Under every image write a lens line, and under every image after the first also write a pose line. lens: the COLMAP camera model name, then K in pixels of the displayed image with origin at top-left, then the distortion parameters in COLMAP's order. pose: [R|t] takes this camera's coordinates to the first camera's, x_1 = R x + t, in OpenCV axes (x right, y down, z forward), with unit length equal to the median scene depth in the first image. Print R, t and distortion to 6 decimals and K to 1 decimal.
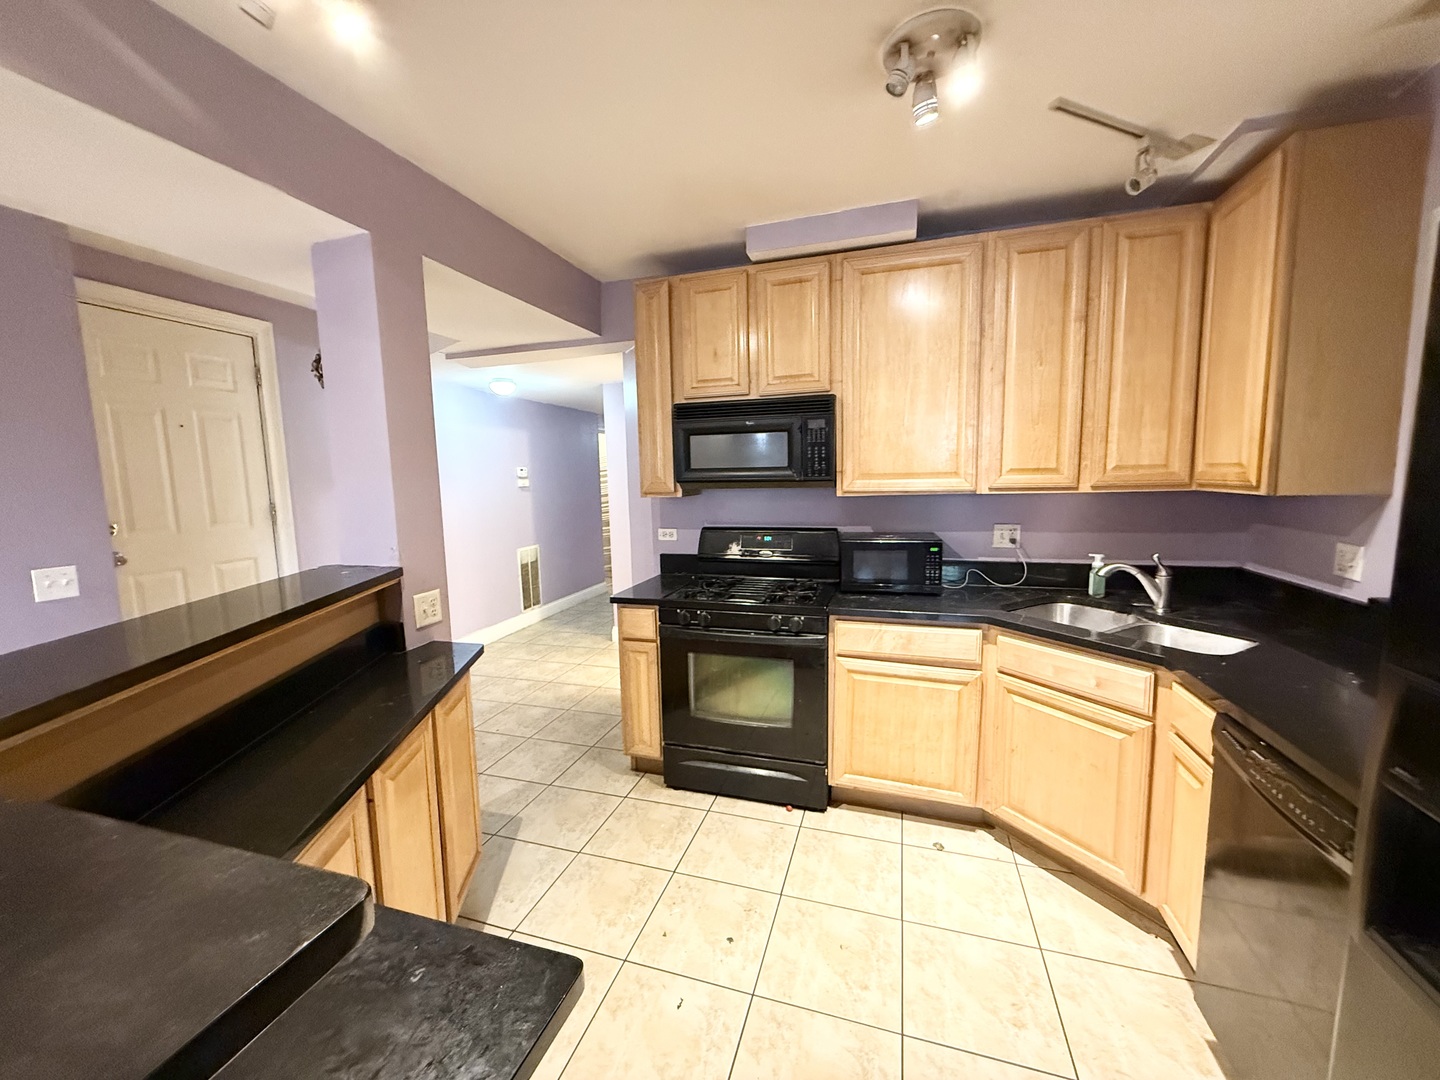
lens RADIAL K [[571.8, 0, 715.5], [0, 571.8, 537.9], [0, 0, 1]] dist [-0.001234, -0.000138]
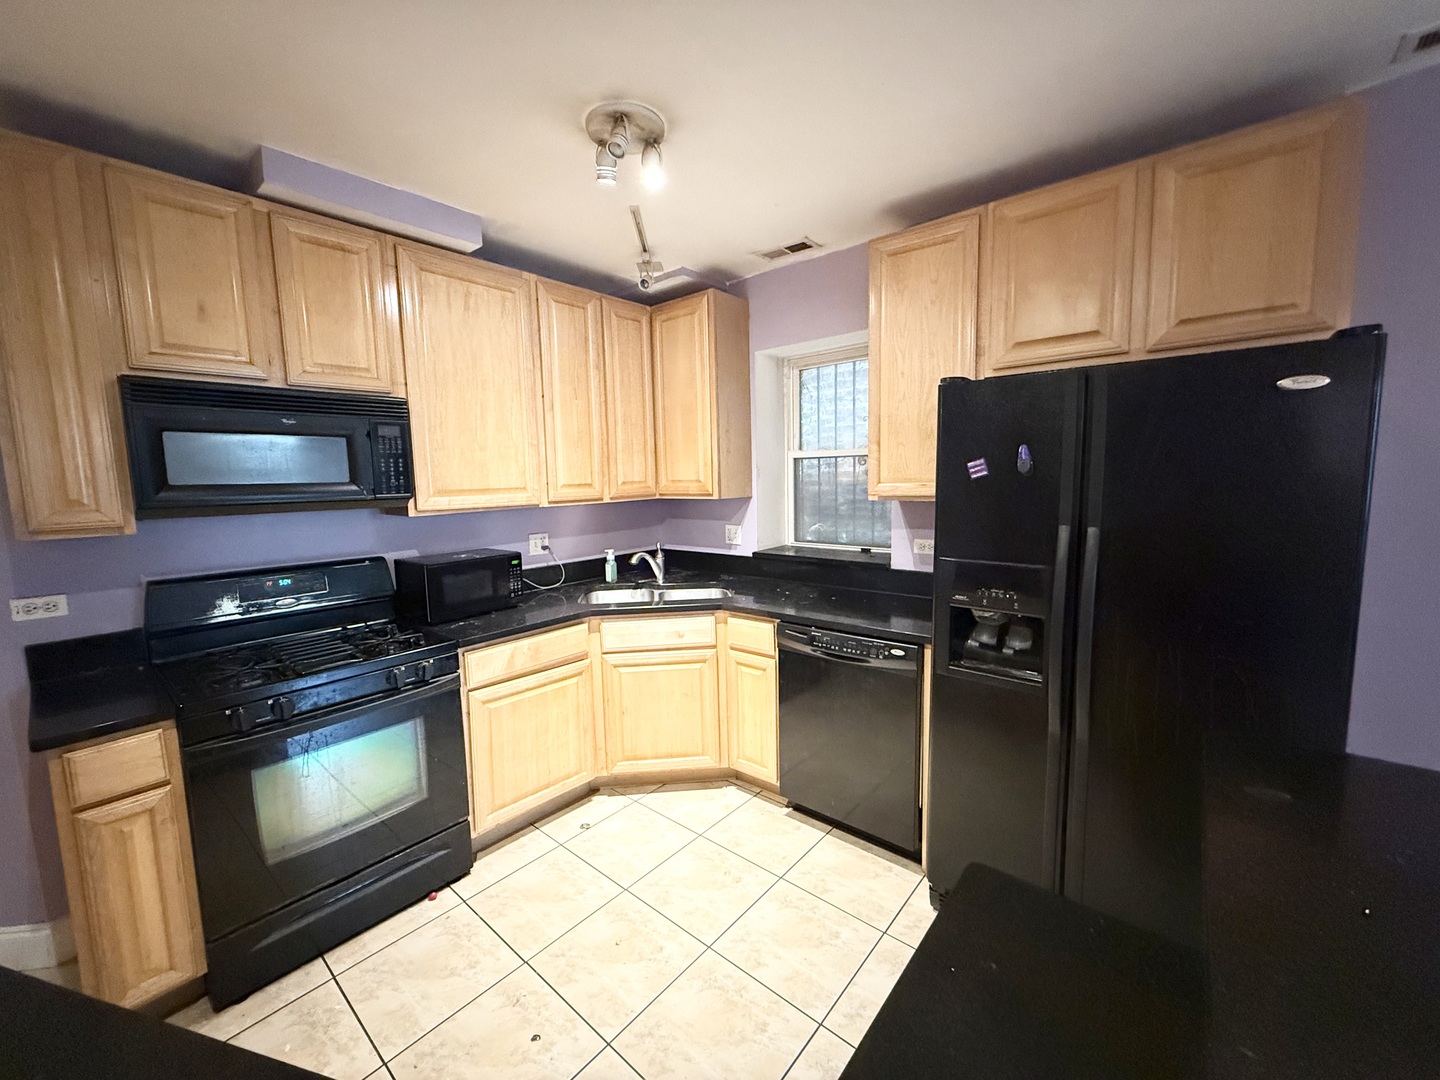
lens RADIAL K [[571.8, 0, 712.2], [0, 571.8, 536.5], [0, 0, 1]] dist [-0.001234, -0.000138]
pose [[0.389951, -0.085099, 0.916895, -0.434102], [0.117600, 0.992169, 0.042071, -0.028126], [-0.913295, 0.091422, 0.396905, 0.265786]]
